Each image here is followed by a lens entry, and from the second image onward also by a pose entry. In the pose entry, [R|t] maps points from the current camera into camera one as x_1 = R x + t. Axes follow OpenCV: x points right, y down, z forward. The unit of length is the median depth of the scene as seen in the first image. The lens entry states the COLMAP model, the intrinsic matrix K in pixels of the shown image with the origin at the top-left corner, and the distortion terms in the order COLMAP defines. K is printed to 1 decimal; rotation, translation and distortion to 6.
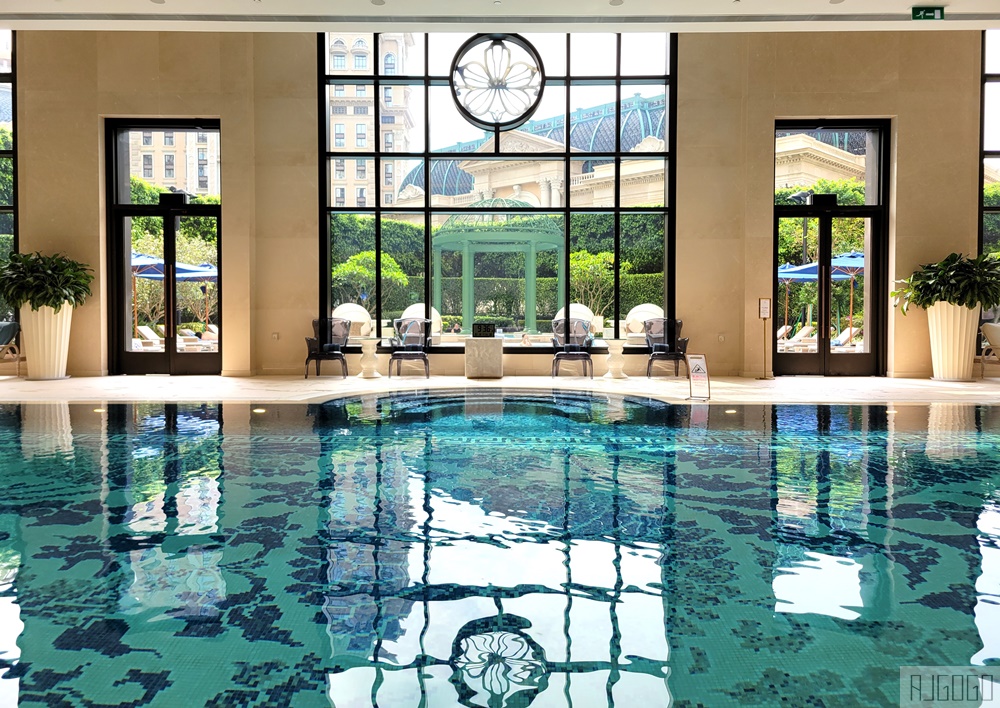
lens RADIAL K [[792.7, 0, 499.1], [0, 792.7, 354.2], [0, 0, 1]] dist [0.006800, -0.000948]
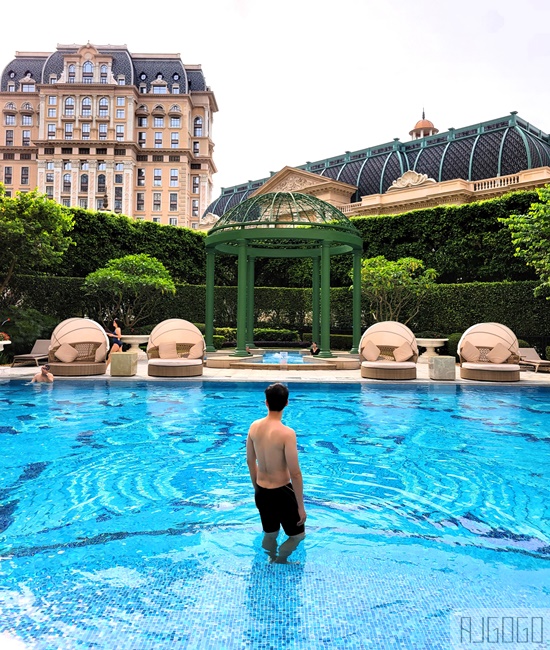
lens RADIAL K [[545.8, 0, 275.3], [0, 545.8, 324.8], [0, 0, 1]] dist [-0.008347, -0.001362]
pose [[0.999915, 0.009931, -0.008475, -0.002513], [-0.010202, 0.999418, -0.032562, -0.032535], [0.008147, 0.032646, 0.999434, 0.380300]]
